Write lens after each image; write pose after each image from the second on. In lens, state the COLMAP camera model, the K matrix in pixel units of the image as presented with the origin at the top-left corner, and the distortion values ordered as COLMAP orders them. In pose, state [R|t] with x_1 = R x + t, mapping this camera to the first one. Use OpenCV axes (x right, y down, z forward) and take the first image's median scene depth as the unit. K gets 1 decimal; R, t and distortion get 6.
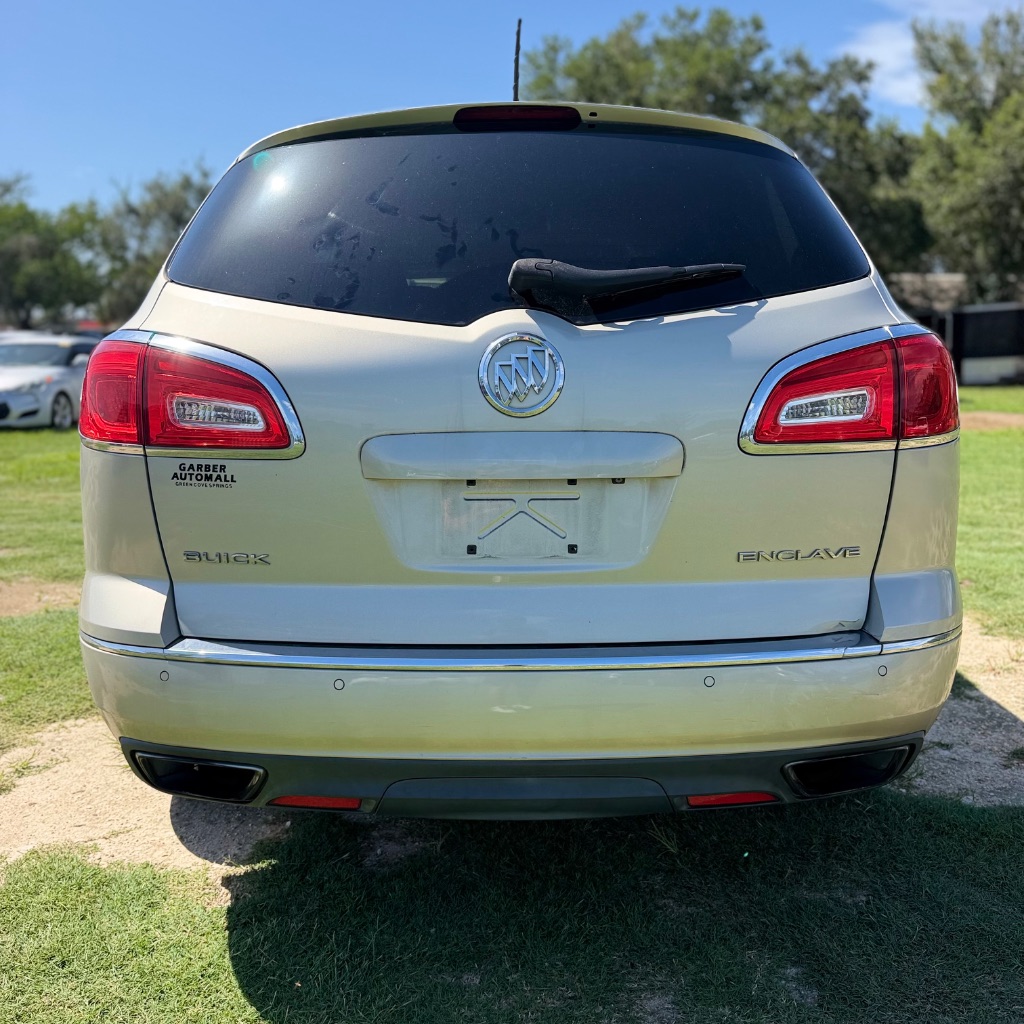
lens RADIAL K [[962.0, 0, 513.6], [0, 962.0, 526.2], [0, 0, 1]] dist [0.064801, -0.074423]
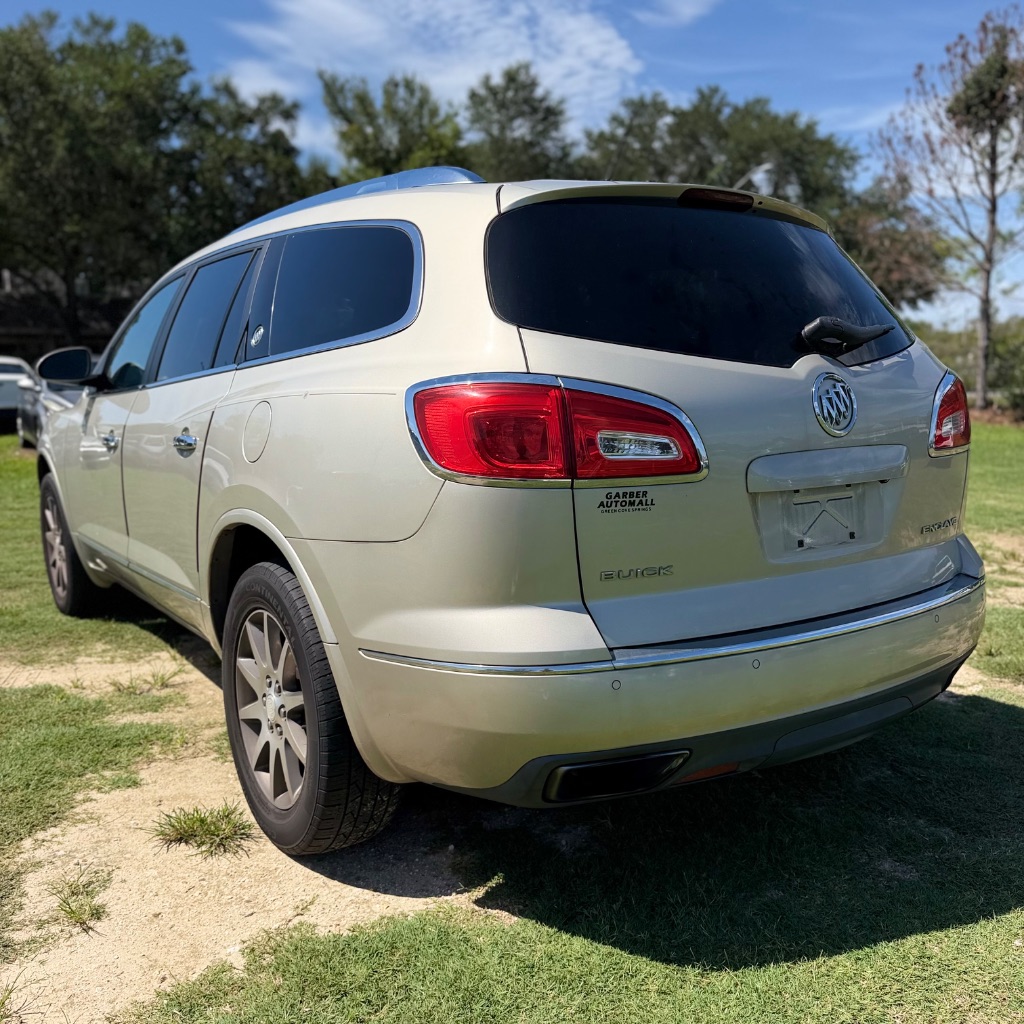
lens RADIAL K [[962.0, 0, 513.6], [0, 962.0, 526.2], [0, 0, 1]] dist [0.064801, -0.074423]
pose [[0.833079, -0.089949, 0.545792, -1.022218], [0.102128, 0.994739, 0.008053, -0.045820], [-0.543645, 0.049032, 0.837882, 0.135462]]
